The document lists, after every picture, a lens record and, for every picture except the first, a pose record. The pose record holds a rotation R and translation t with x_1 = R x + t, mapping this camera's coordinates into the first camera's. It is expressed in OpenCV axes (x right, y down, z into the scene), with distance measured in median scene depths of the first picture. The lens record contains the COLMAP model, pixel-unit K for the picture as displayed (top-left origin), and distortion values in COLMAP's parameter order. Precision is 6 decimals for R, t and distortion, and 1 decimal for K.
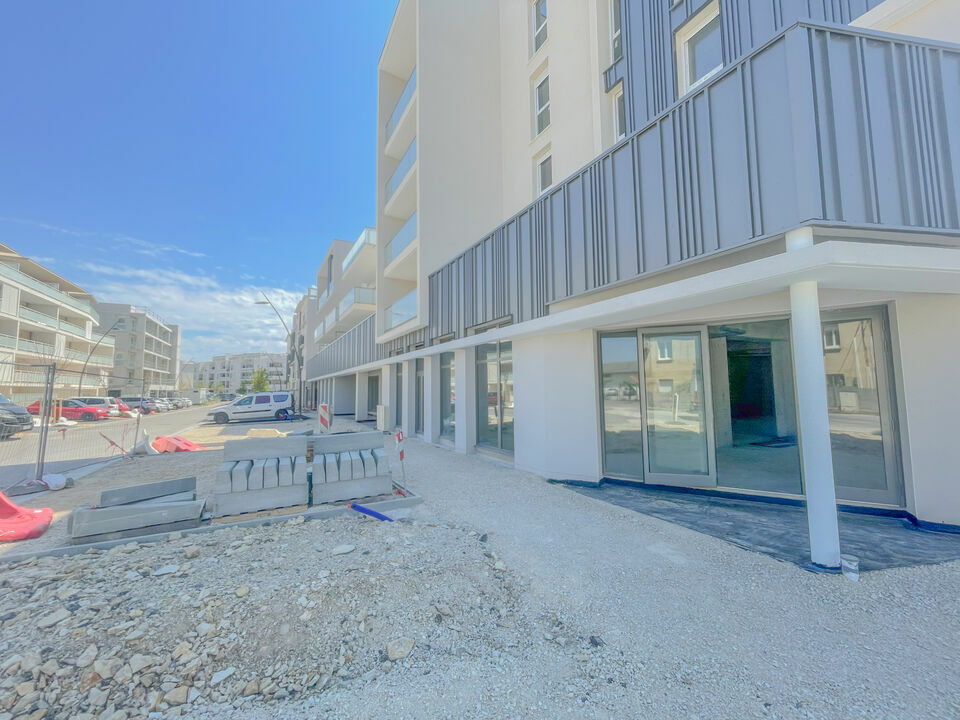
lens RADIAL K [[391.1, 0, 476.5], [0, 391.1, 357.6], [0, 0, 1]] dist [-0.000177, -0.000238]
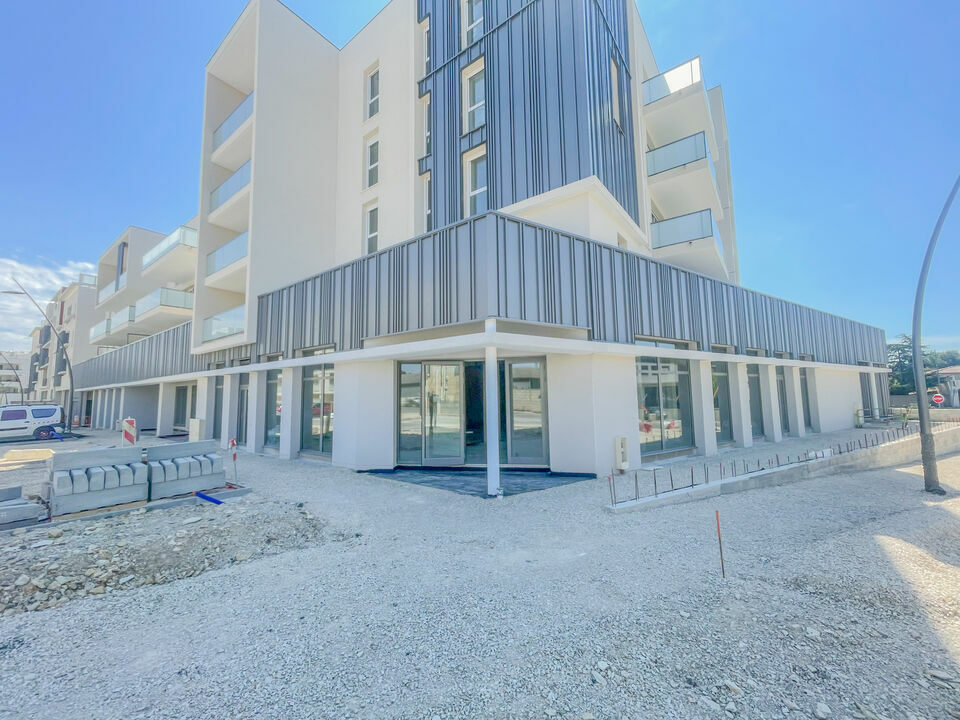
lens RADIAL K [[391.1, 0, 476.5], [0, 391.1, 357.6], [0, 0, 1]] dist [-0.000177, -0.000238]
pose [[0.917152, 0.037185, 0.396799, 0.010325], [-0.028038, 0.999191, -0.028829, -0.039675], [-0.397549, 0.015315, 0.917453, -0.323141]]
